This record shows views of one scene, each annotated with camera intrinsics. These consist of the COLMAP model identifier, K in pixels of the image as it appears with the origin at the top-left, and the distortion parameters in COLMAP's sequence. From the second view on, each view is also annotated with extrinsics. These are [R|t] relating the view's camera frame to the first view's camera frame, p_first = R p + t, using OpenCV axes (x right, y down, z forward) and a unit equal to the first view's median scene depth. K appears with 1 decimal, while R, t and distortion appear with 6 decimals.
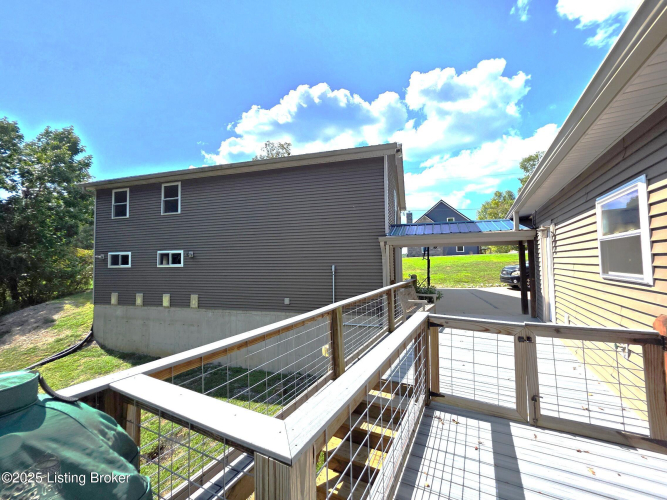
lens RADIAL K [[269.0, 0, 336.1], [0, 269.0, 250.7], [0, 0, 1]] dist [0.002403, -0.000033]
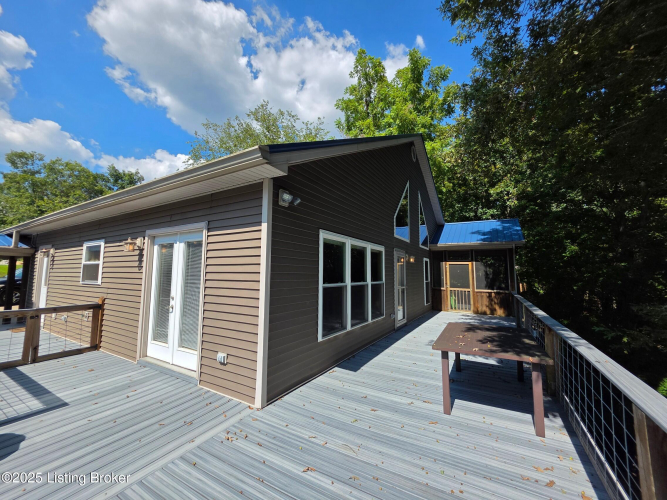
lens RADIAL K [[269.0, 0, 333.5], [0, 269.0, 249.3], [0, 0, 1]] dist [0.002403, -0.000033]
pose [[0.053779, 0.106765, 0.992829, -0.845982], [-0.048297, 0.993382, -0.104209, -0.029377], [-0.997384, -0.042346, 0.058580, -0.890941]]
